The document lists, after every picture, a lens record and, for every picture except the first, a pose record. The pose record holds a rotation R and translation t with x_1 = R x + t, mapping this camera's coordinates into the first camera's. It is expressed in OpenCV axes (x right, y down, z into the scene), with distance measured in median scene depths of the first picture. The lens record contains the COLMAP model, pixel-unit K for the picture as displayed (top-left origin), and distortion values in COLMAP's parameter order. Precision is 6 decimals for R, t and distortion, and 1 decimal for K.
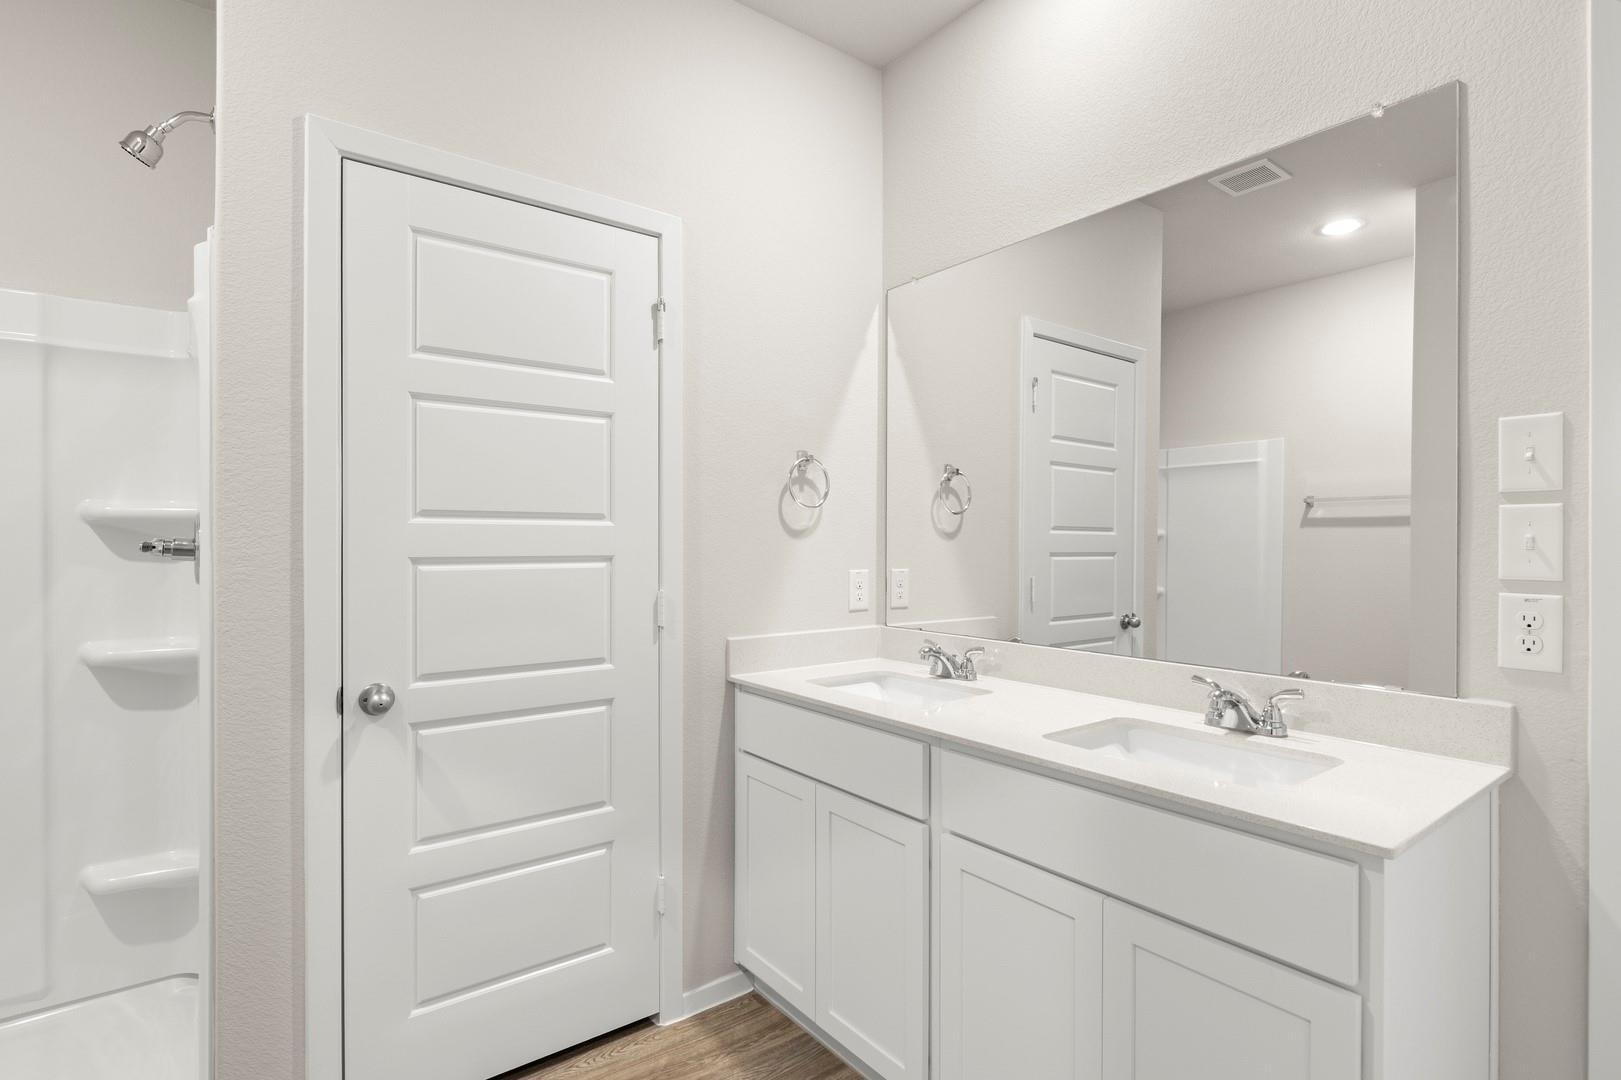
lens RADIAL K [[790.0, 0, 808.6], [0, 790.0, 544.2], [0, 0, 1]] dist [-0.007088, -0.000160]
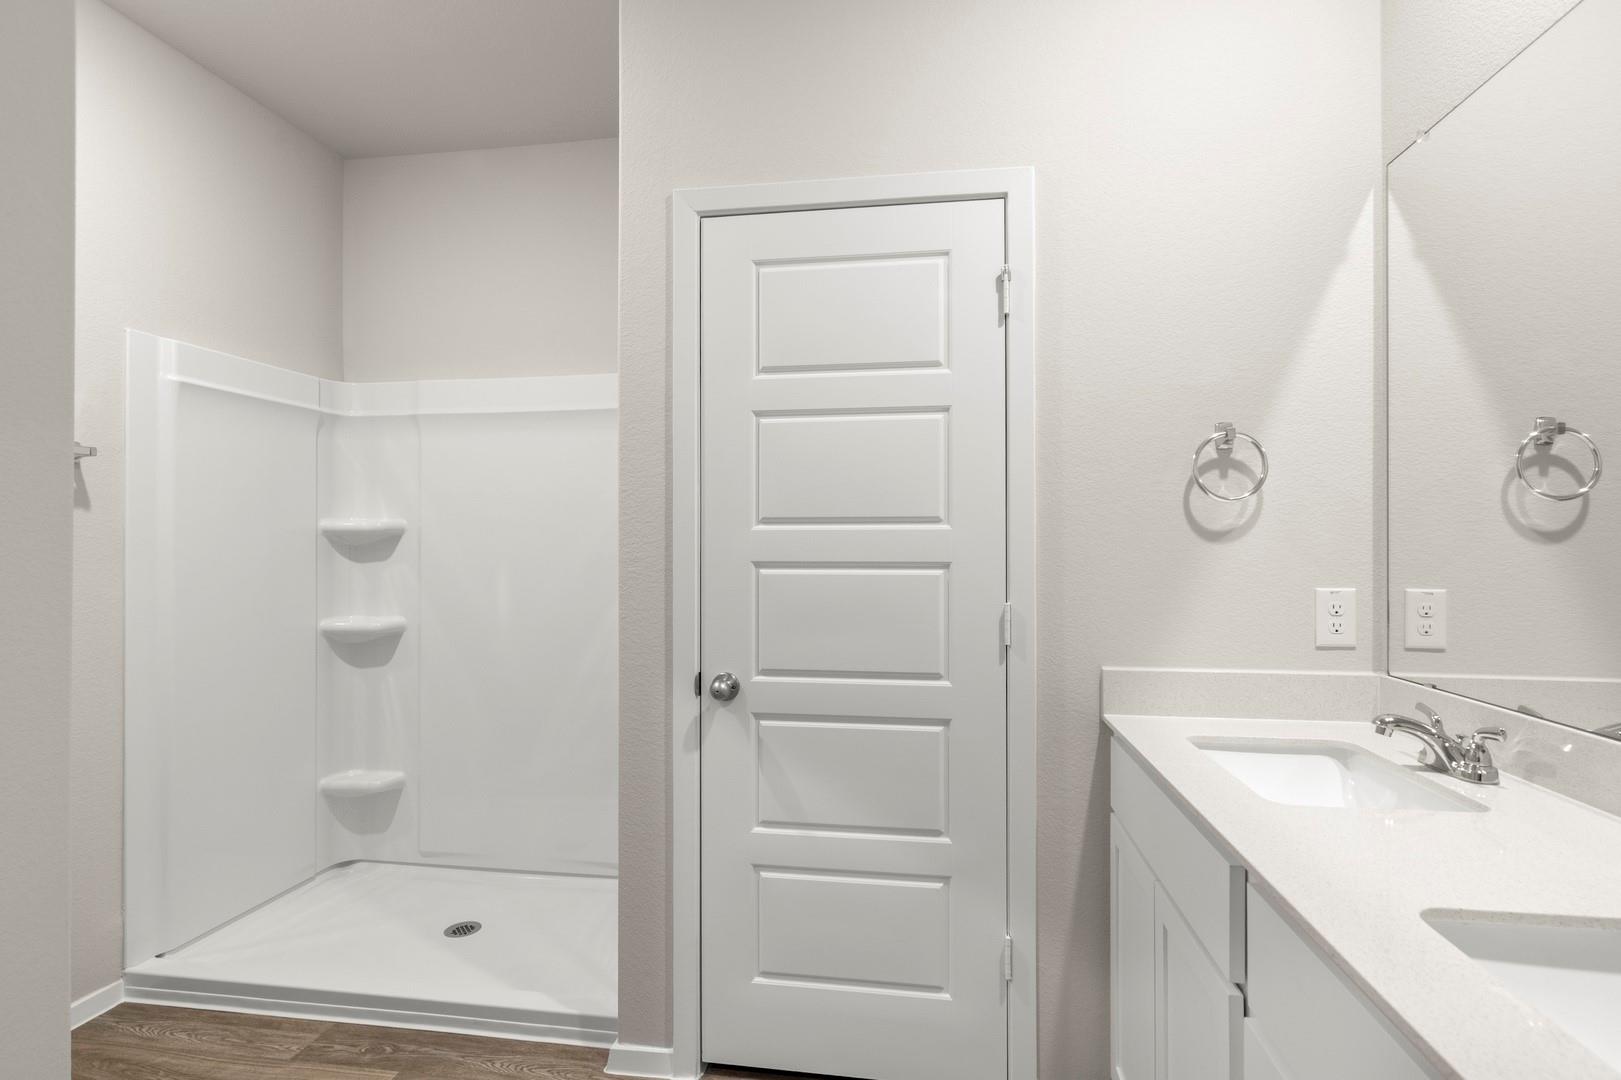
lens RADIAL K [[790.0, 0, 808.6], [0, 790.0, 544.2], [0, 0, 1]] dist [-0.007088, -0.000160]
pose [[0.695844, -0.005539, -0.718172, 0.282798], [-0.002276, 0.999948, -0.009917, 0.003054], [0.718189, 0.008535, 0.695795, 0.241936]]
